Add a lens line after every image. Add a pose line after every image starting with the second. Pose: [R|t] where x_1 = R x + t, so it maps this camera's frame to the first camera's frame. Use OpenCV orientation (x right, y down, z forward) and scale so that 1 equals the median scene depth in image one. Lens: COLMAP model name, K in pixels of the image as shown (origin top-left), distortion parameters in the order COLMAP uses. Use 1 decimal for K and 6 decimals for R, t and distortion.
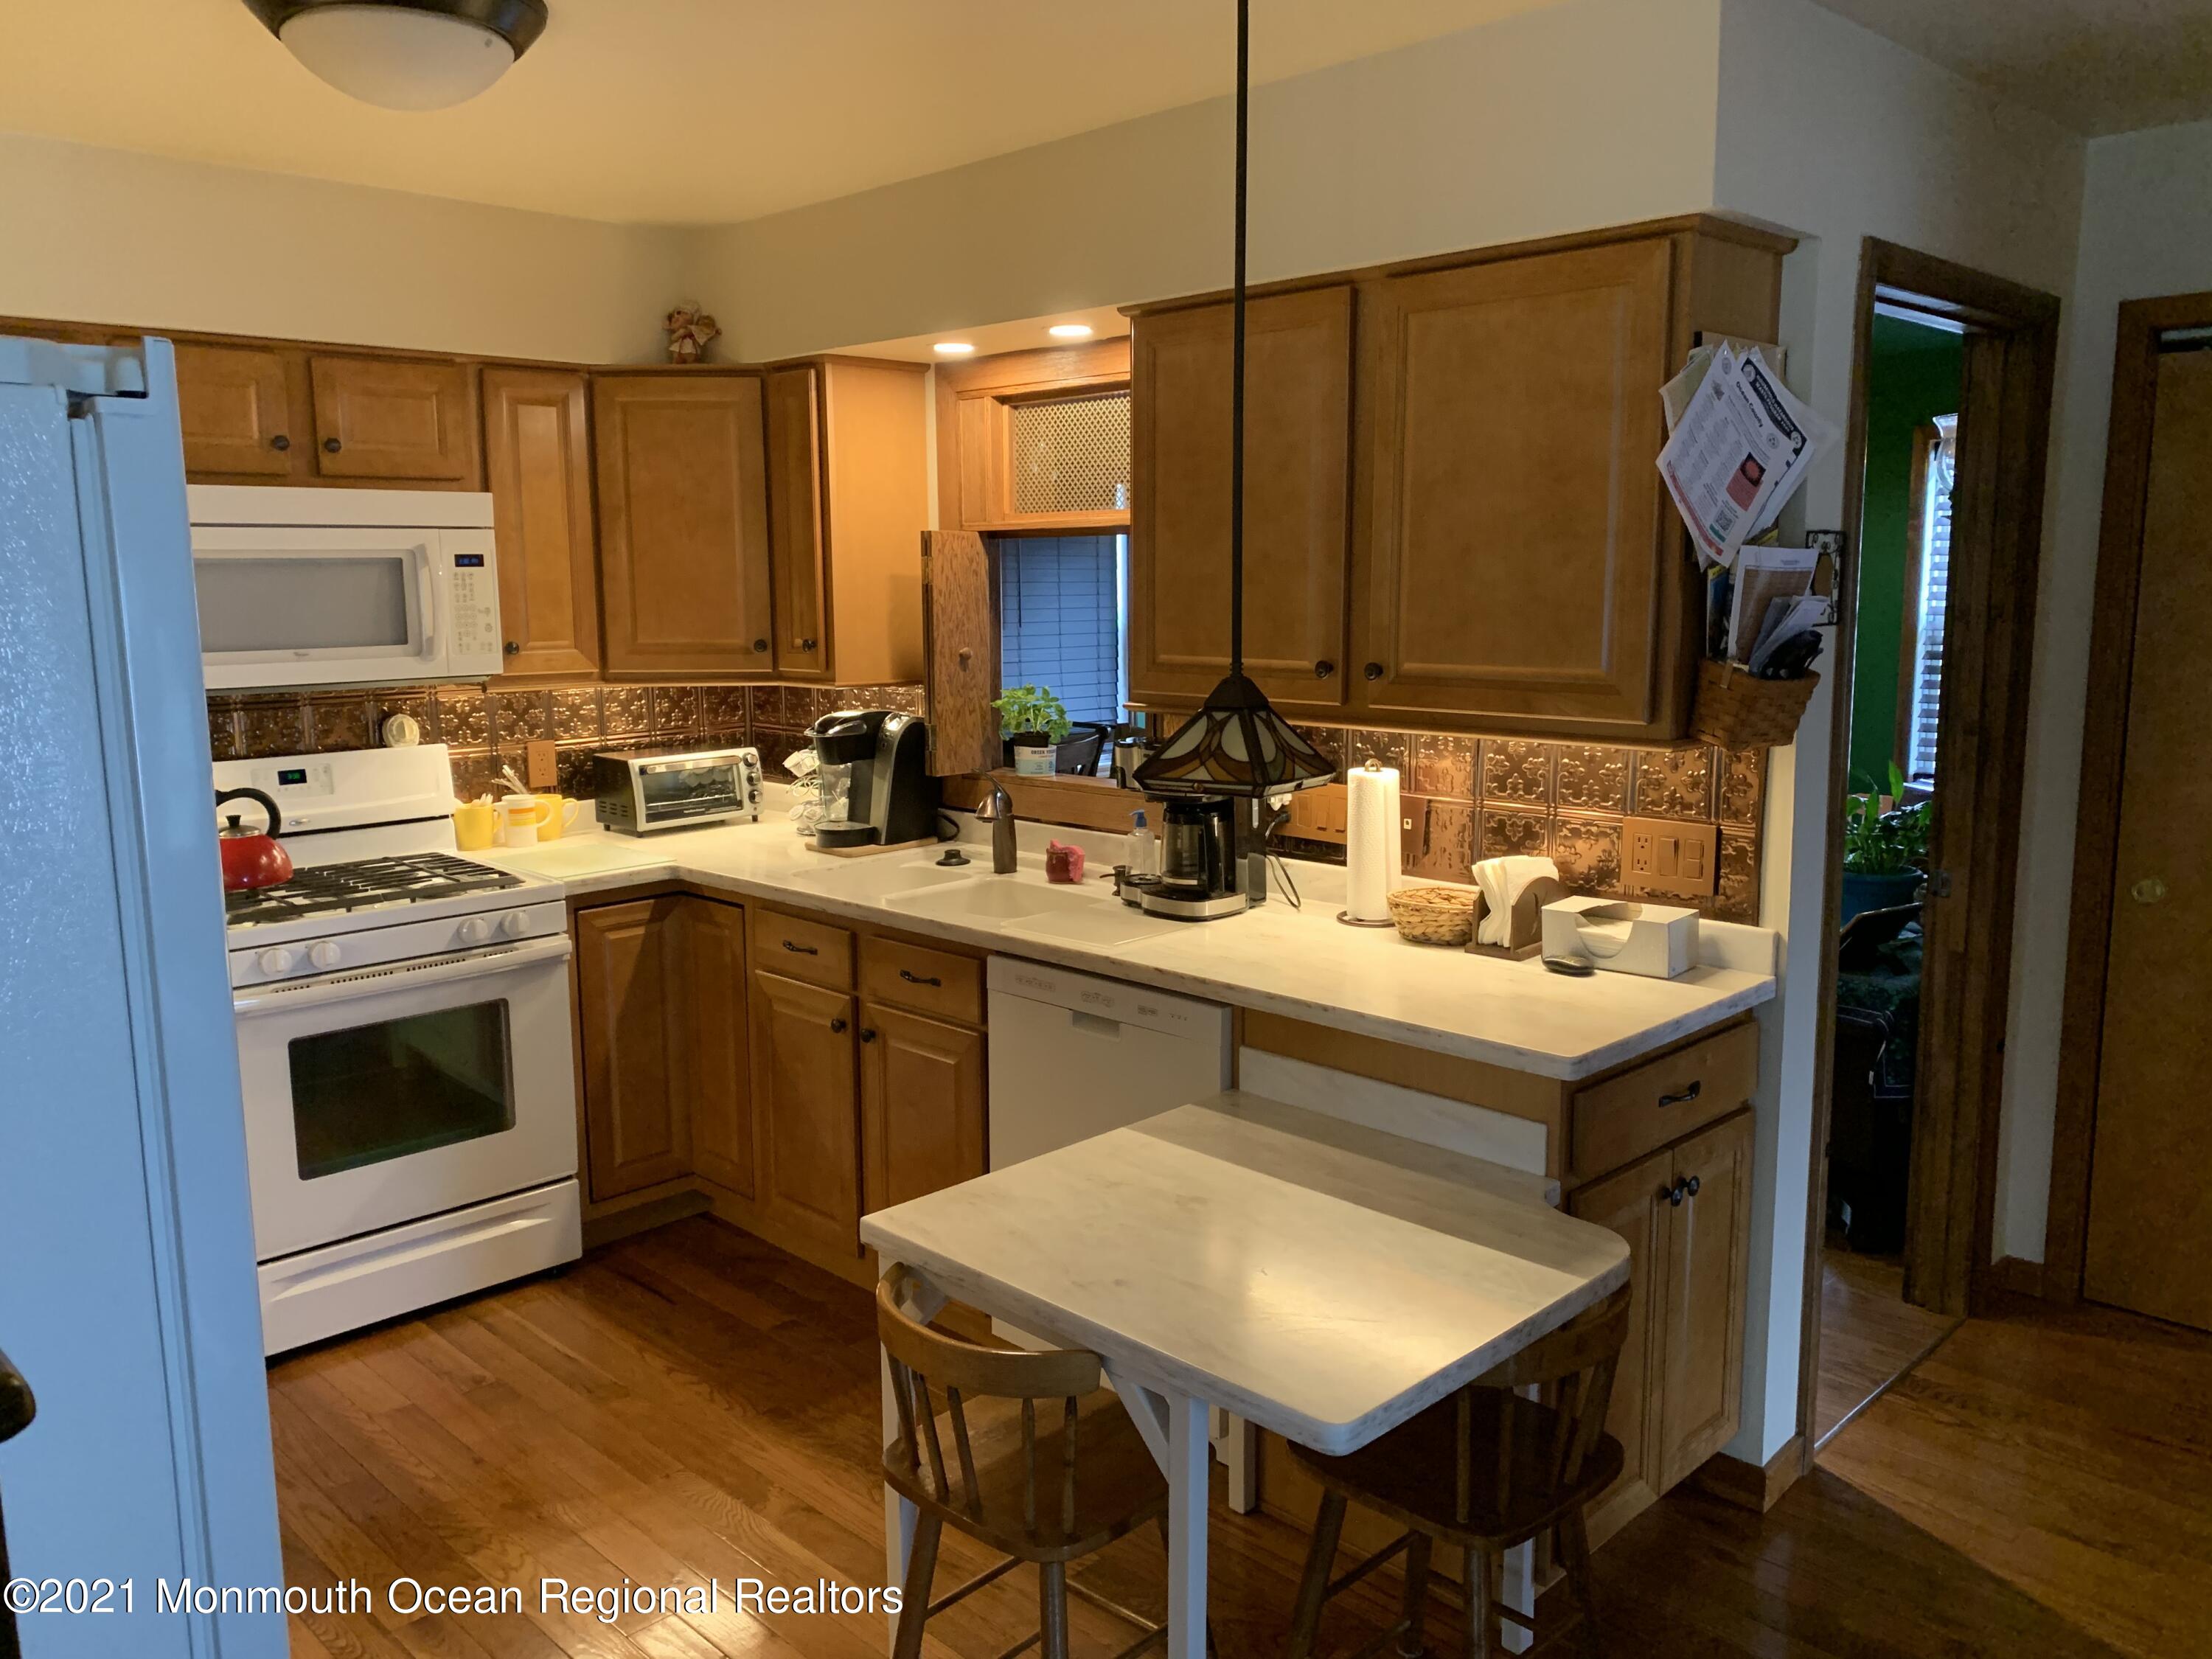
lens RADIAL K [[1698.2, 0, 1097.6], [0, 1698.2, 830.5], [0, 0, 1]] dist [0.025992, -0.035827]
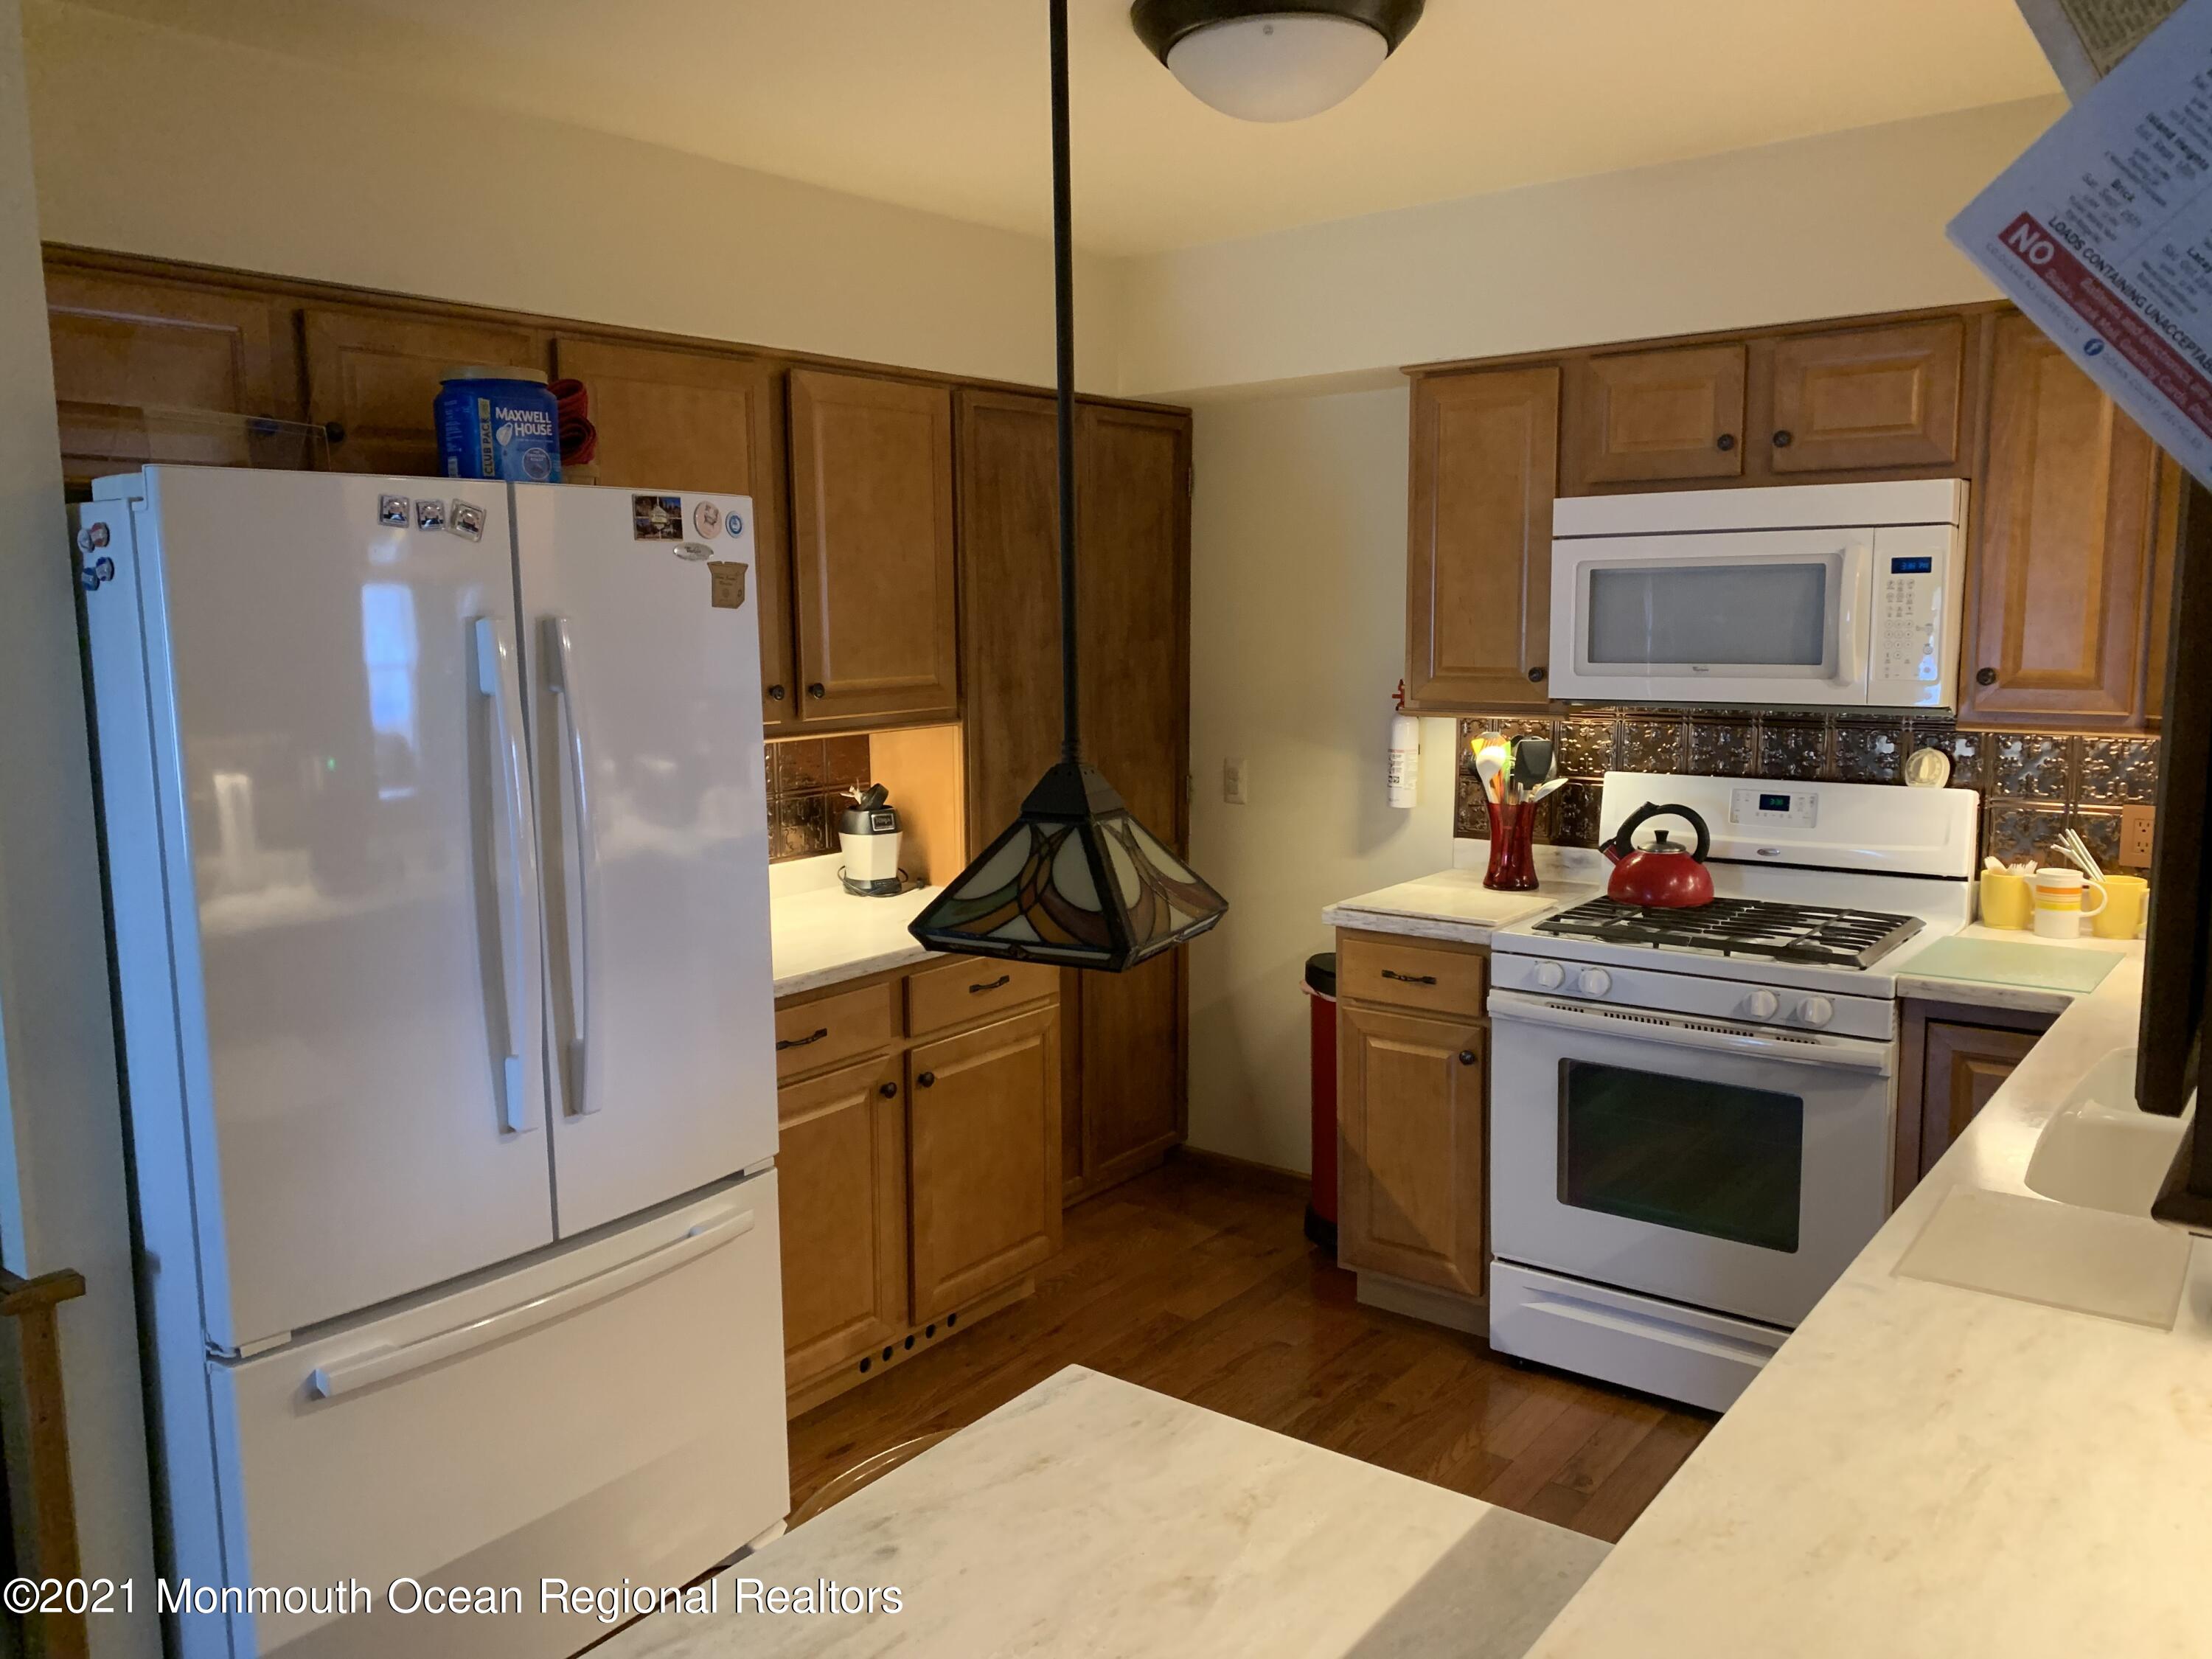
lens RADIAL K [[1698.2, 0, 1100.2], [0, 1698.2, 825.3], [0, 0, 1]] dist [0.025992, -0.035827]
pose [[0.142455, 0.142612, -0.979473, 0.394777], [-0.139493, 0.982582, 0.122777, -0.084911], [0.979923, 0.119139, 0.159867, 0.519413]]
